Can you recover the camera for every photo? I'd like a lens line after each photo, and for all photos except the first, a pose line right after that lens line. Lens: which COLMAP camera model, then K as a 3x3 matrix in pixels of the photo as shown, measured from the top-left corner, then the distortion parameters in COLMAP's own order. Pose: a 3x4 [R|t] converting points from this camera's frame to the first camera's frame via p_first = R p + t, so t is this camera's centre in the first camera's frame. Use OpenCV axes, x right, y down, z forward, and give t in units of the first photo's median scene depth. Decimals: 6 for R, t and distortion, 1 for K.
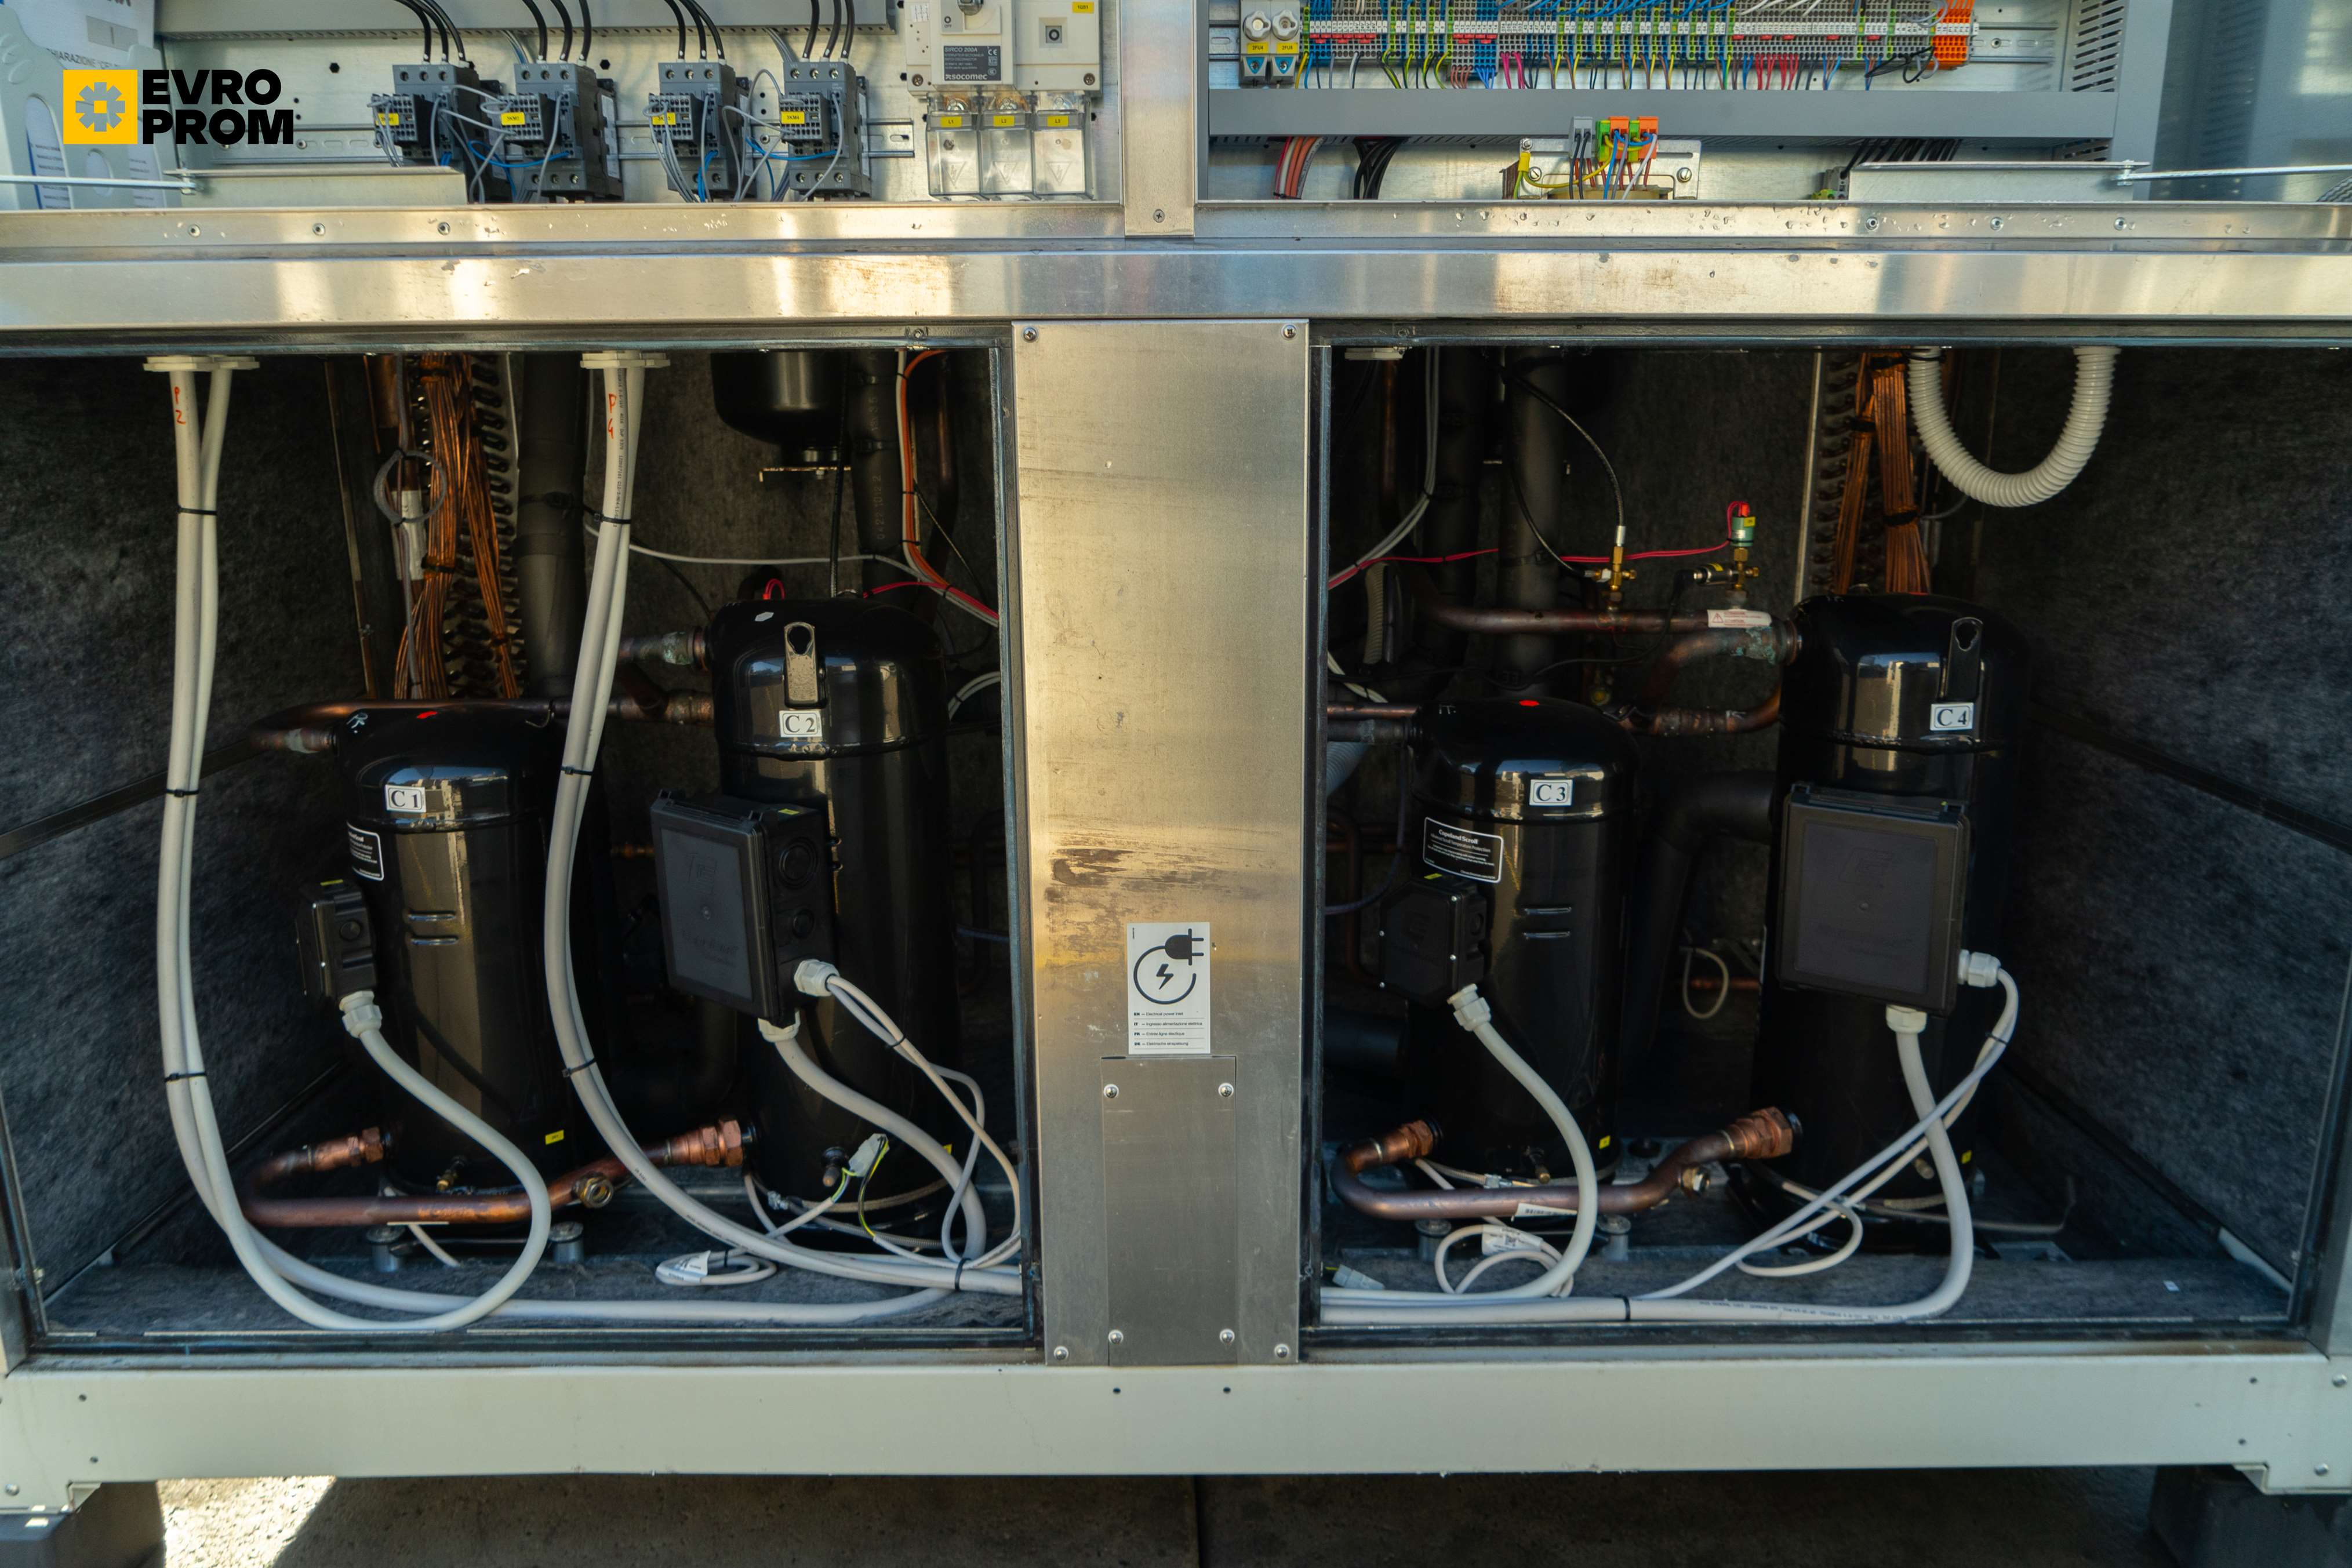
lens RADIAL K [[1609.8, 0, 1213.8], [0, 1609.8, 786.3], [0, 0, 1]] dist [-0.025134, 0.005595]
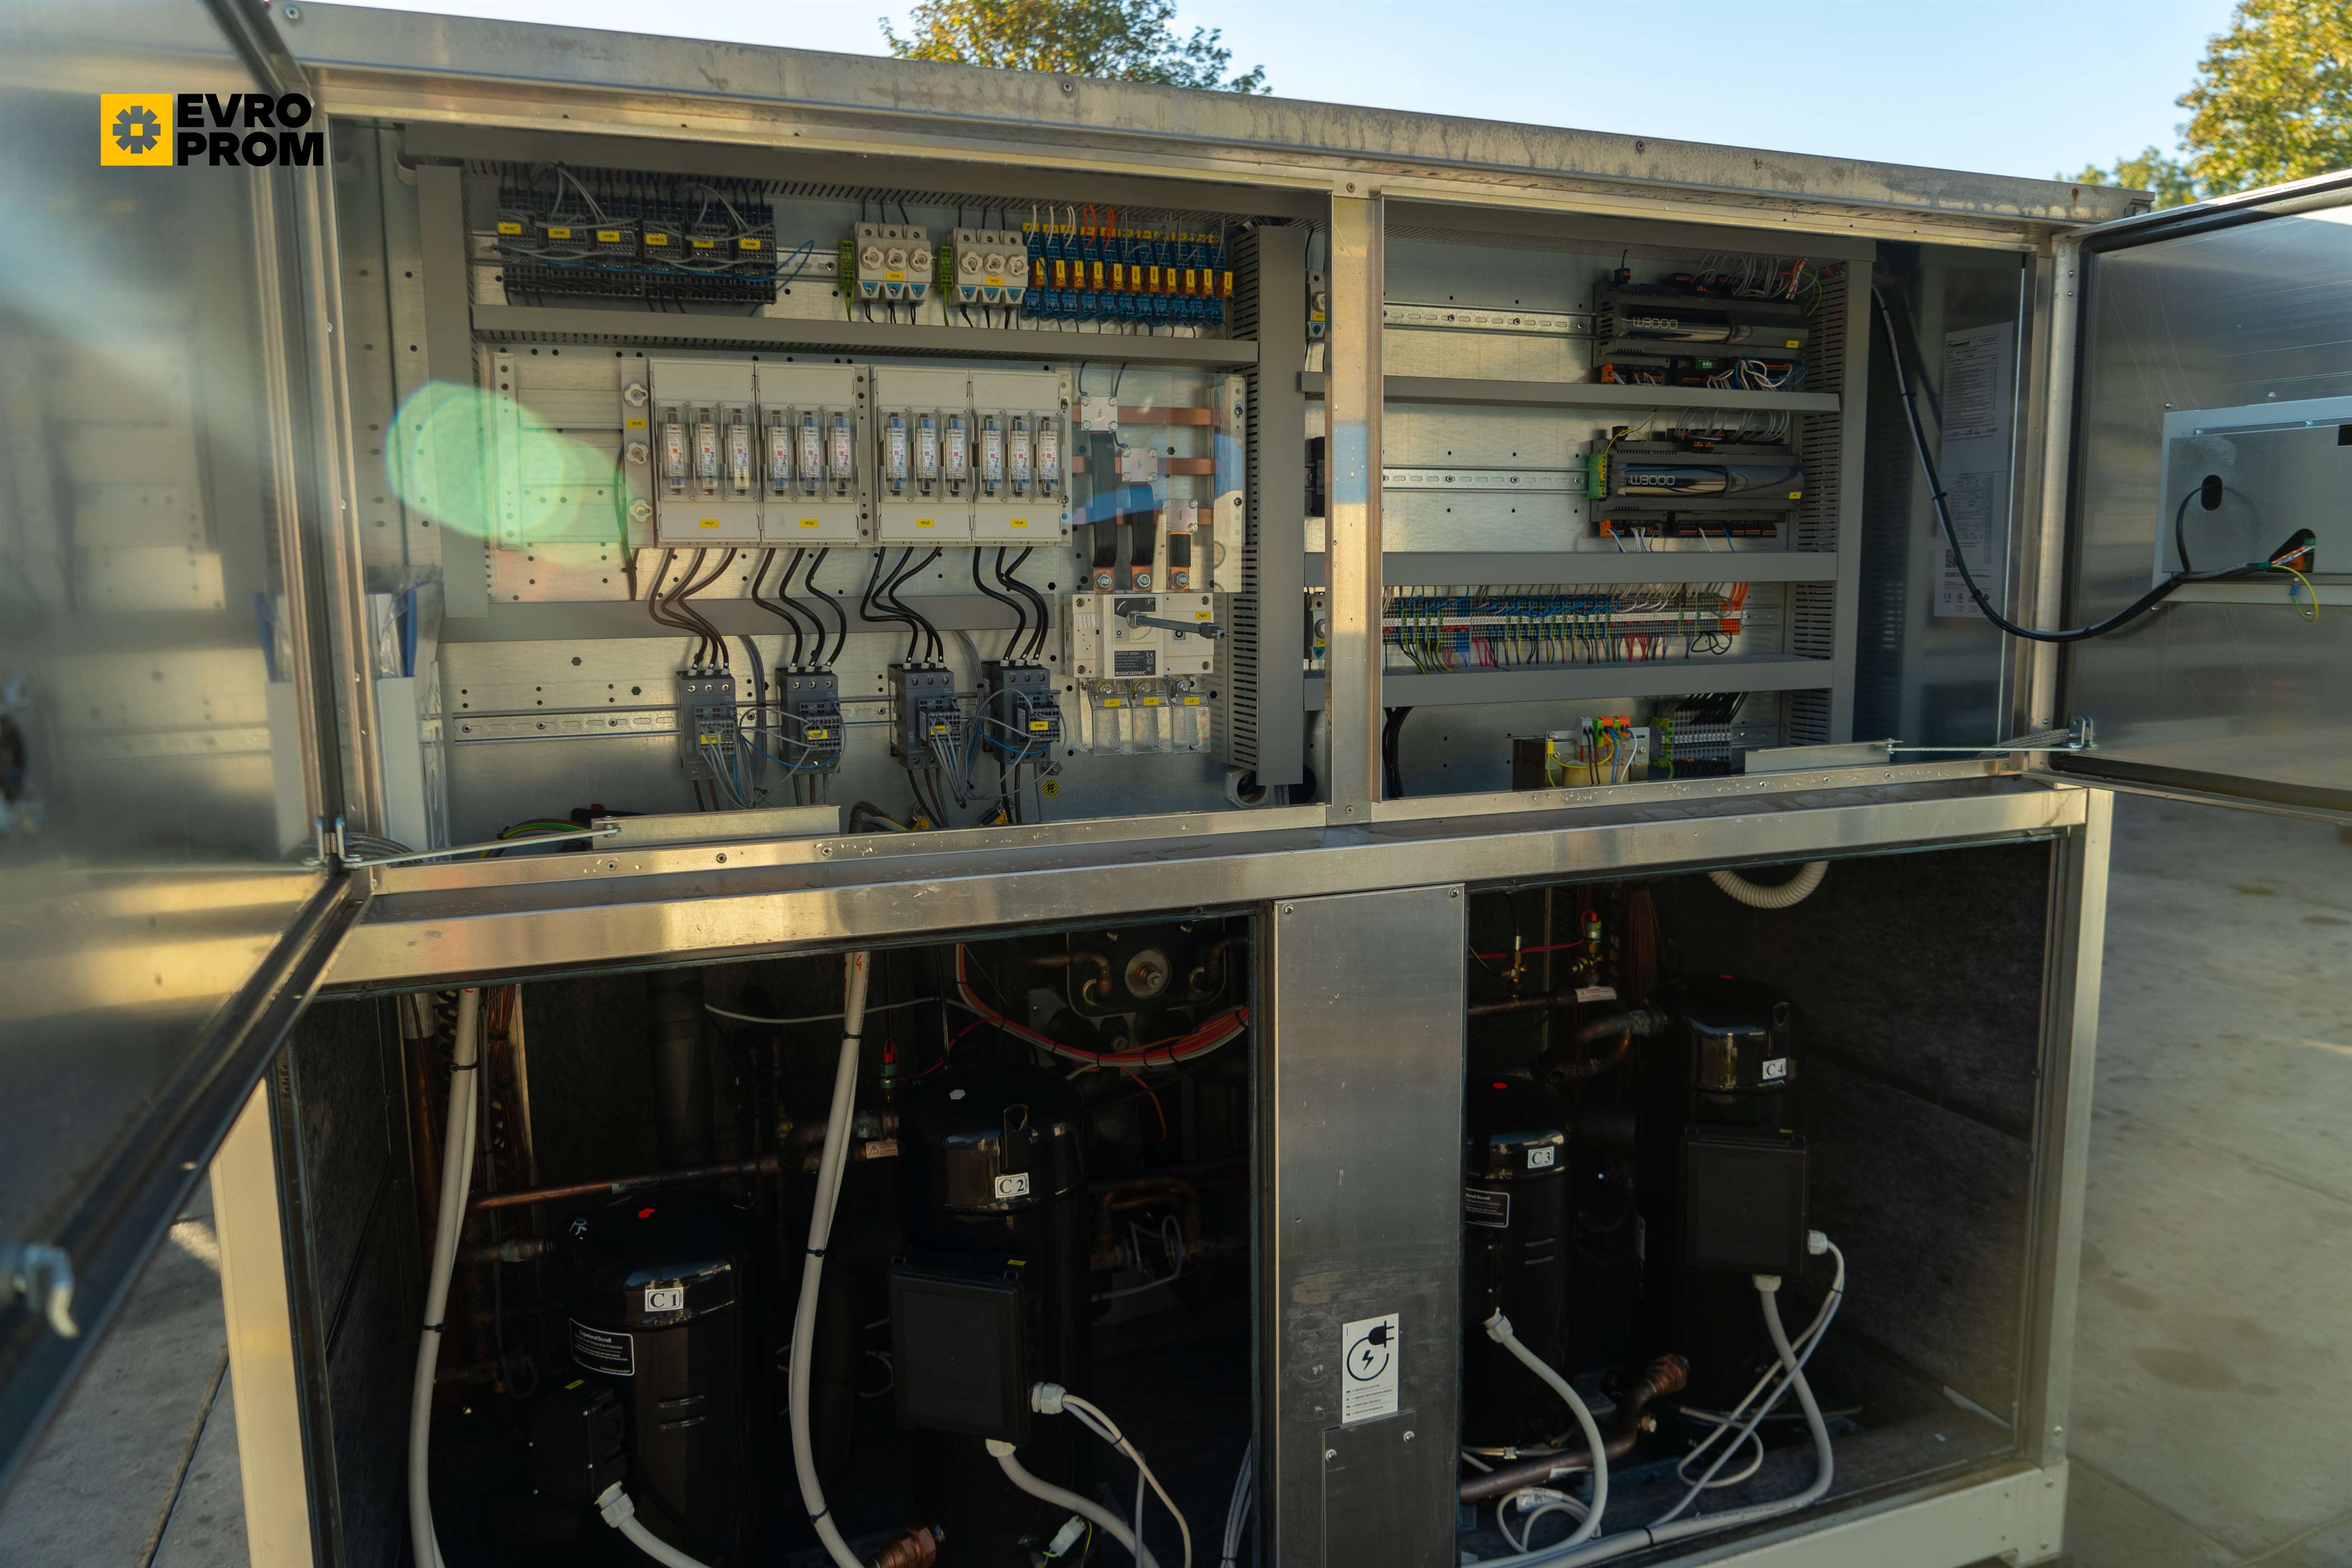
lens RADIAL K [[1570.6, 0, 1172.8], [0, 1570.6, 754.8], [0, 0, 1]] dist [-0.030319, 0.005592]
pose [[0.938184, -0.046791, 0.342960, -0.524672], [0.087120, 0.990845, -0.103136, -0.224789], [-0.334994, 0.126639, 0.933671, -0.184897]]
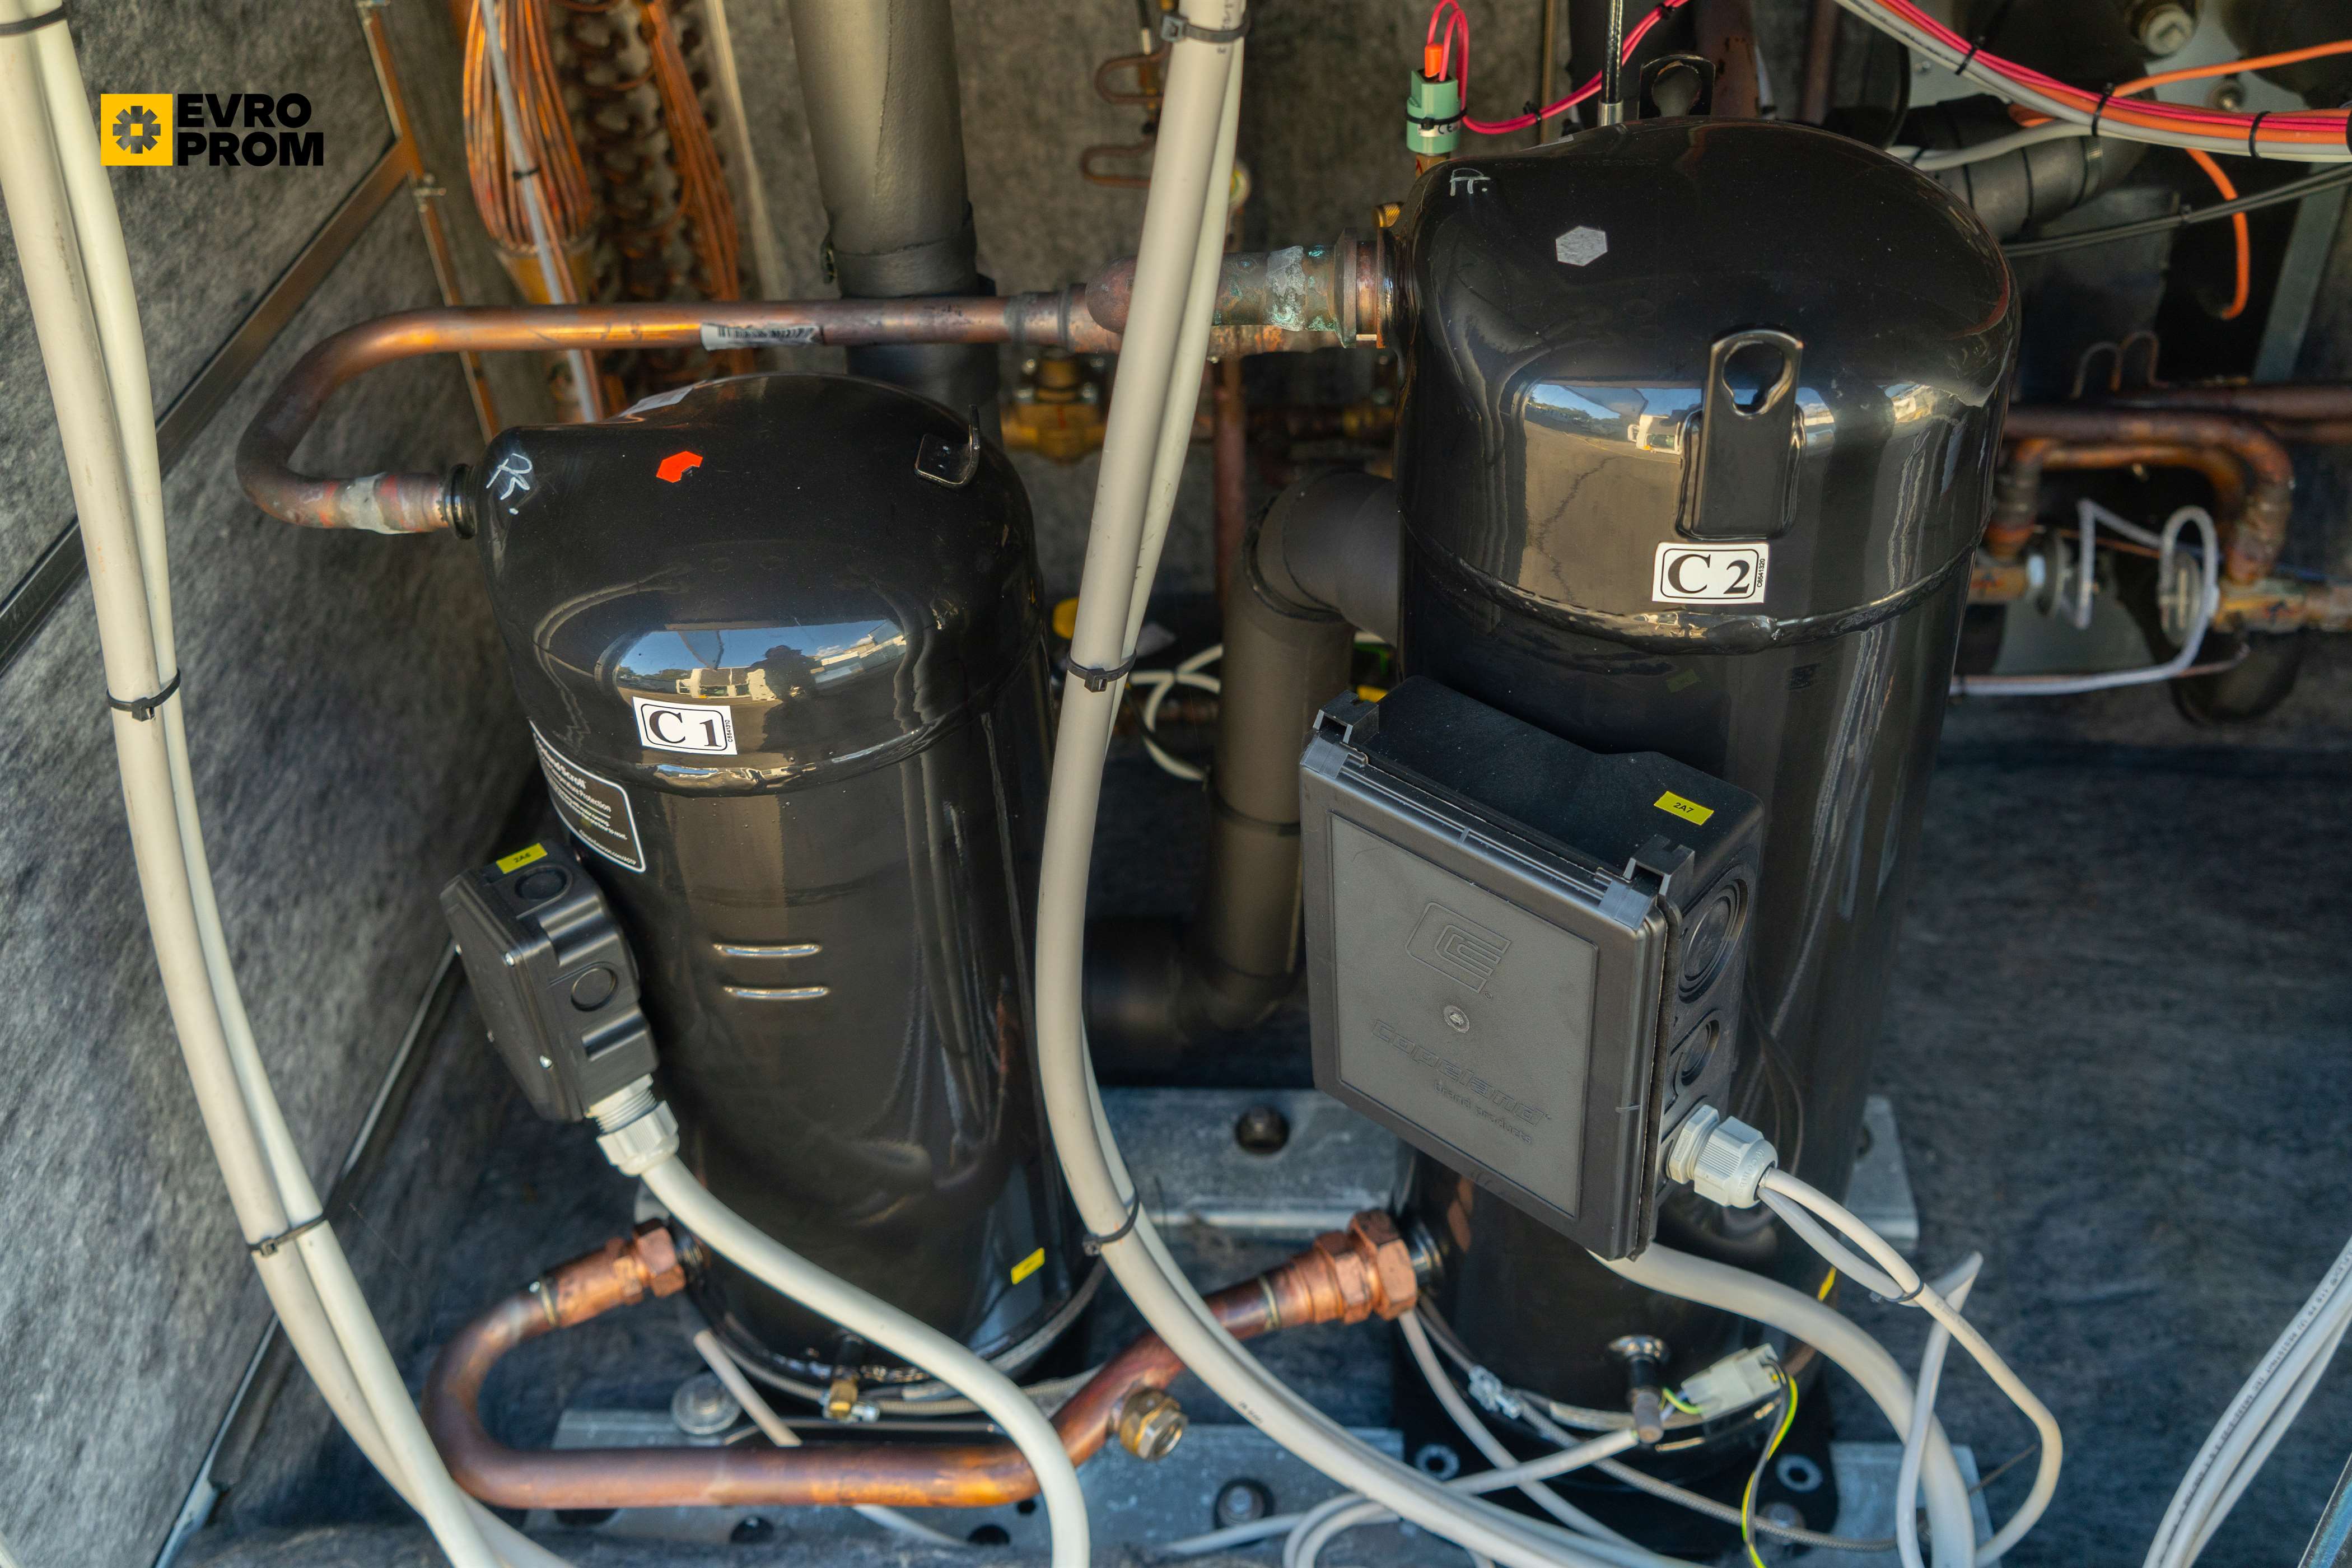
lens RADIAL K [[2168.7, 0, 1175.1], [0, 2168.7, 740.0], [0, 0, 1]] dist [0.003015, 0.002553]
pose [[0.995914, 0.007348, -0.090011, -0.329312], [0.031694, 0.904855, 0.424538, -0.217910], [0.084566, -0.425656, 0.900925, 0.509209]]
